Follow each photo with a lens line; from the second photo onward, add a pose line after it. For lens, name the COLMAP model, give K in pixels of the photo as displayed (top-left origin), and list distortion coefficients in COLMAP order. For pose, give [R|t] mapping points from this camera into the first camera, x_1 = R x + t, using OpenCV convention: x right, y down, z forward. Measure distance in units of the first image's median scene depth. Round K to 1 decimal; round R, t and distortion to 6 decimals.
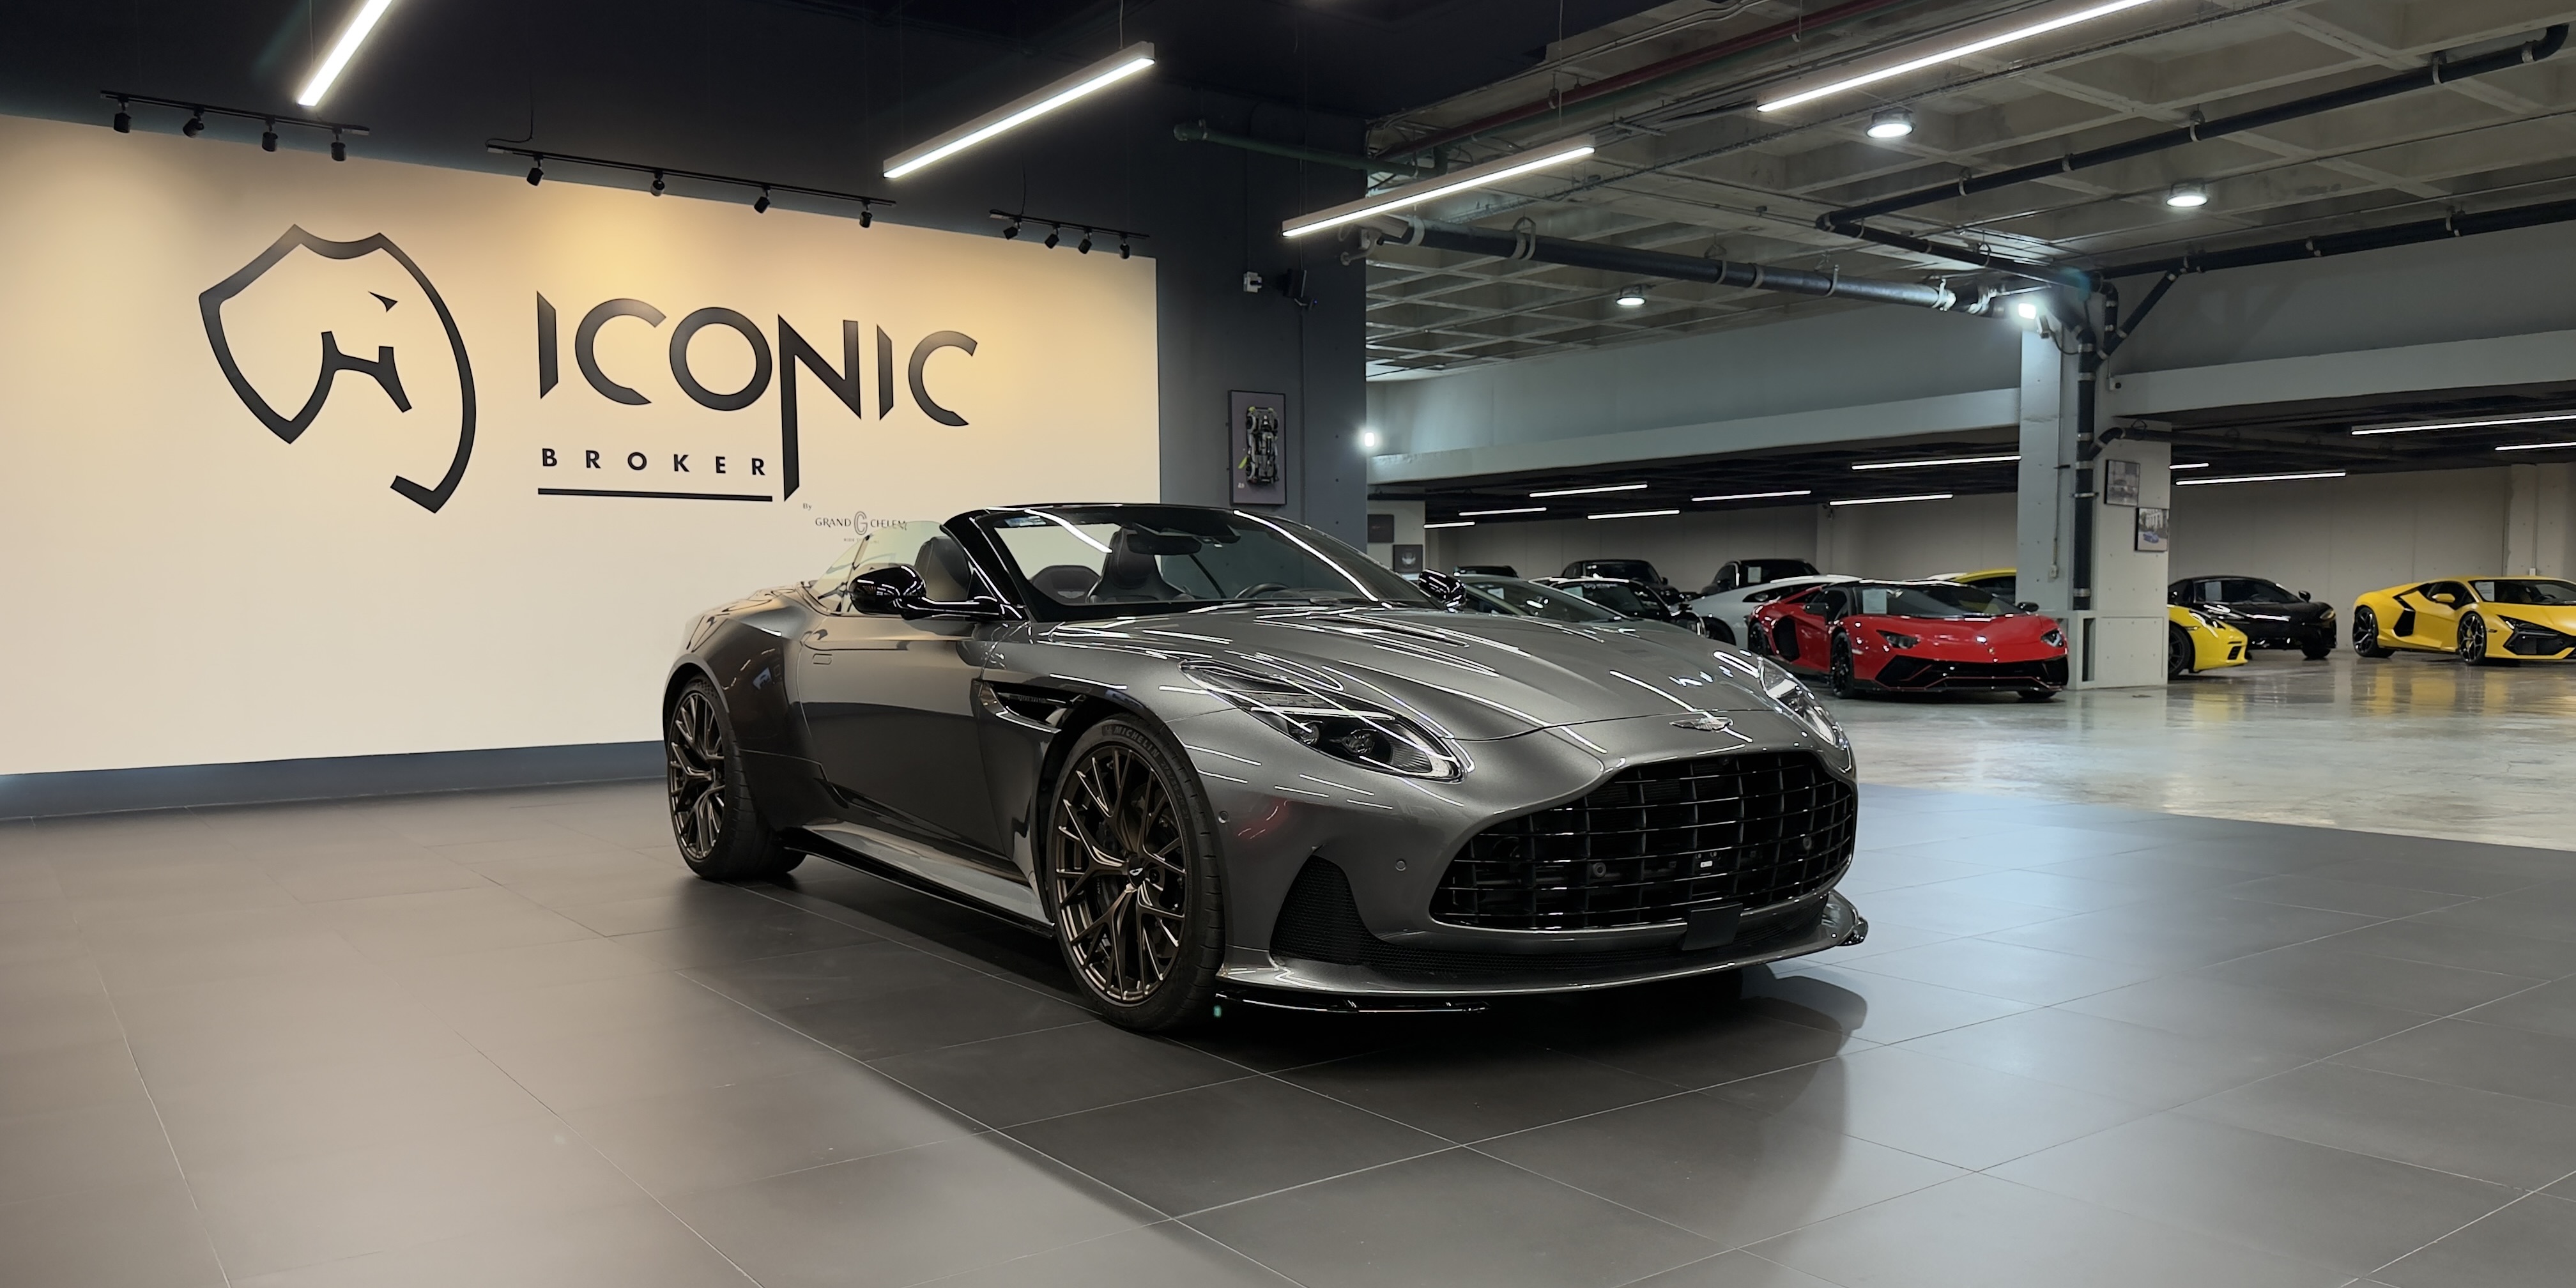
lens RADIAL K [[1814.8, 0, 1354.7], [0, 1814.8, 684.0], [0, 0, 1]] dist [0.010786, -0.011304]
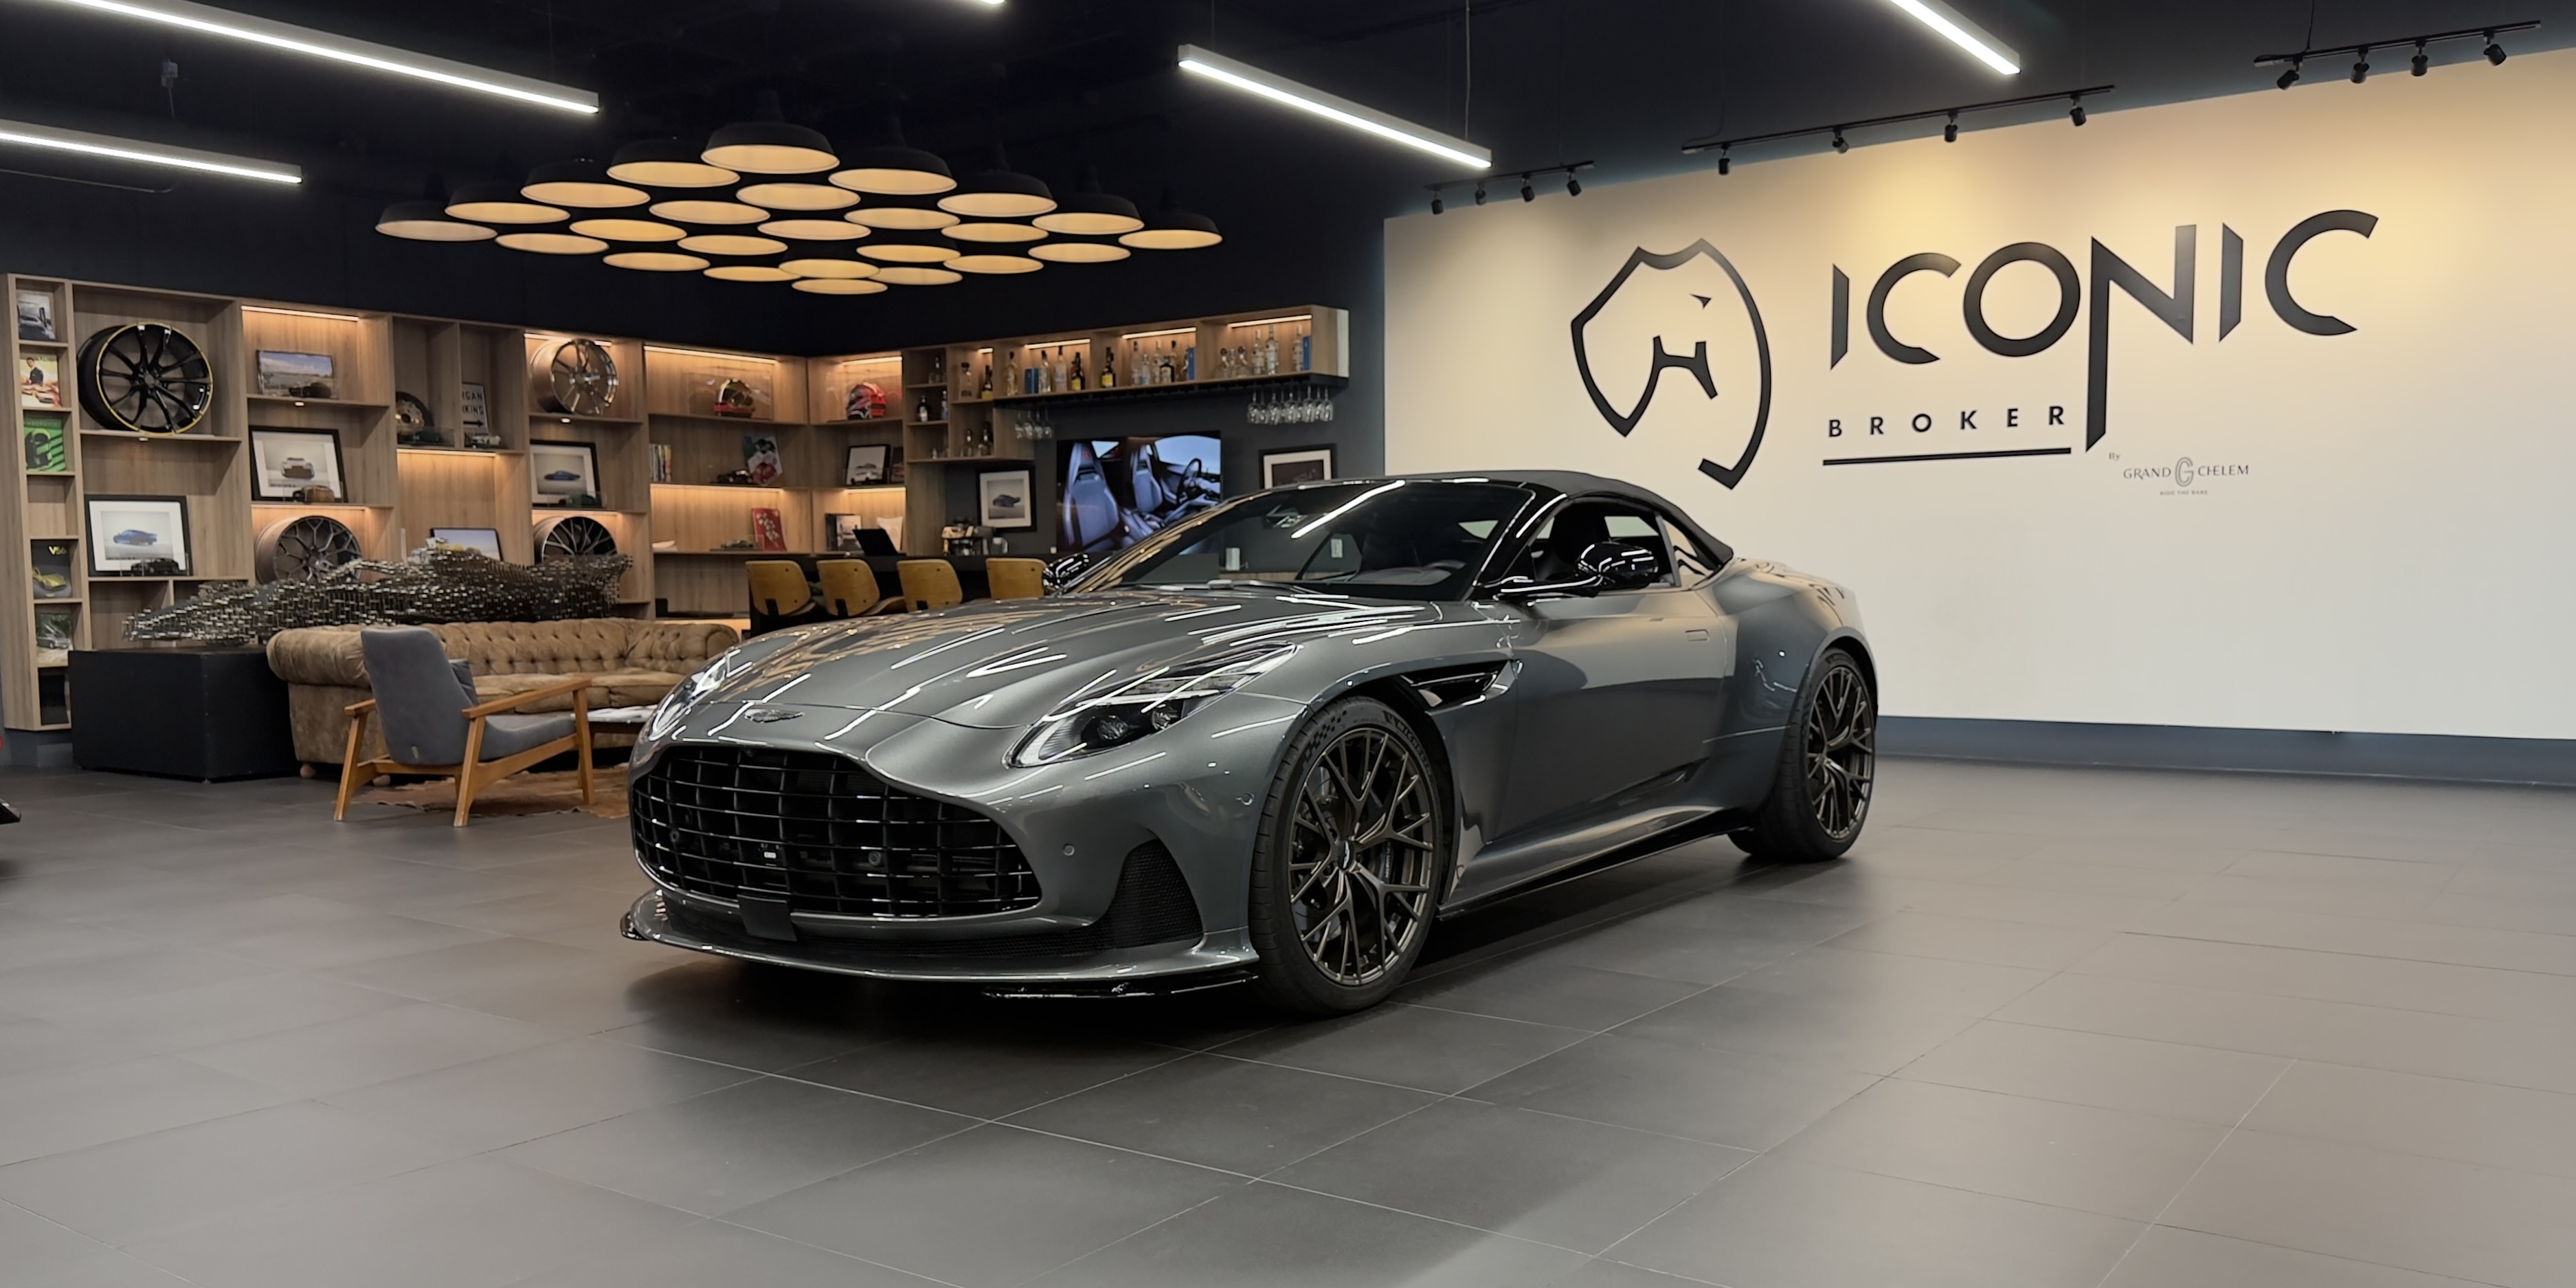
lens RADIAL K [[1928.8, 0, 1252.4], [0, 1928.8, 724.4], [0, 0, 1]] dist [0.037916, -0.057469]
pose [[0.295569, 0.071725, -0.952625, 0.493542], [-0.032907, 0.997350, 0.064882, -0.018875], [0.954754, 0.012171, 0.297146, 0.365730]]
